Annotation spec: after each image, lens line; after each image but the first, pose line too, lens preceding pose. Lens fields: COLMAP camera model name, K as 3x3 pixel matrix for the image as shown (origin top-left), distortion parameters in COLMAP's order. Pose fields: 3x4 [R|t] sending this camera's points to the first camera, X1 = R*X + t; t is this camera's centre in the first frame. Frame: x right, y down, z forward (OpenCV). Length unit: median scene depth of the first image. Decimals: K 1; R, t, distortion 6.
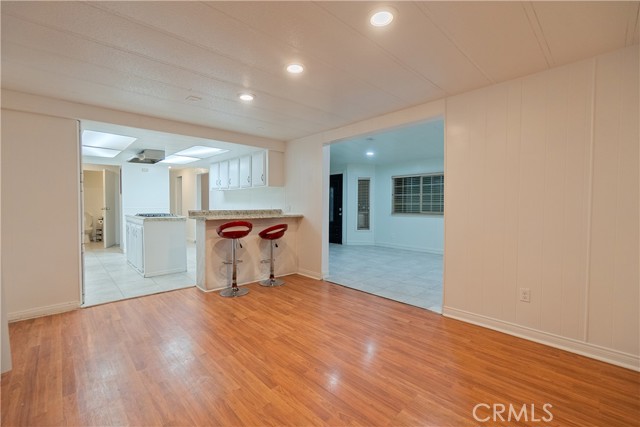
lens RADIAL K [[273.3, 0, 314.8], [0, 273.3, 216.0], [0, 0, 1]] dist [-0.001972, 0.001135]
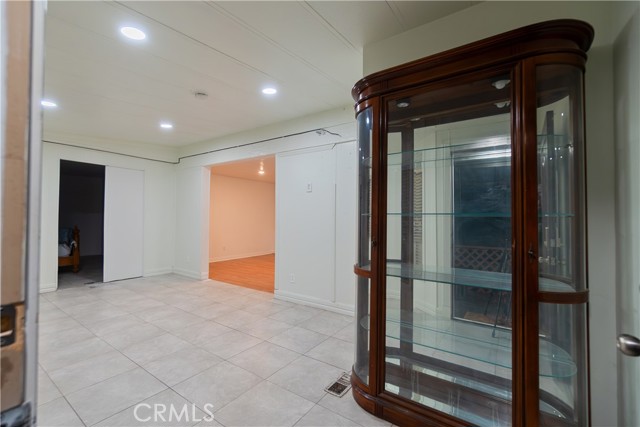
lens RADIAL K [[273.3, 0, 313.6], [0, 273.3, 213.2], [0, 0, 1]] dist [-0.001972, 0.001135]
pose [[-0.977365, -0.016064, -0.210948, 0.161674], [-0.020997, 0.999555, 0.021167, -0.110741], [0.210515, 0.025117, -0.977268, 2.589552]]
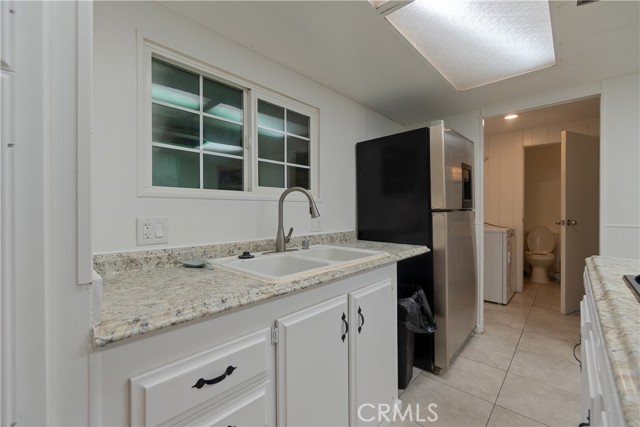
lens RADIAL K [[273.3, 0, 315.4], [0, 273.3, 209.1], [0, 0, 1]] dist [-0.001972, 0.001135]
pose [[0.072046, -0.002917, -0.997397, -0.776758], [-0.046498, 0.998899, -0.006280, -0.061273], [0.996317, 0.046829, 0.071831, 1.240505]]
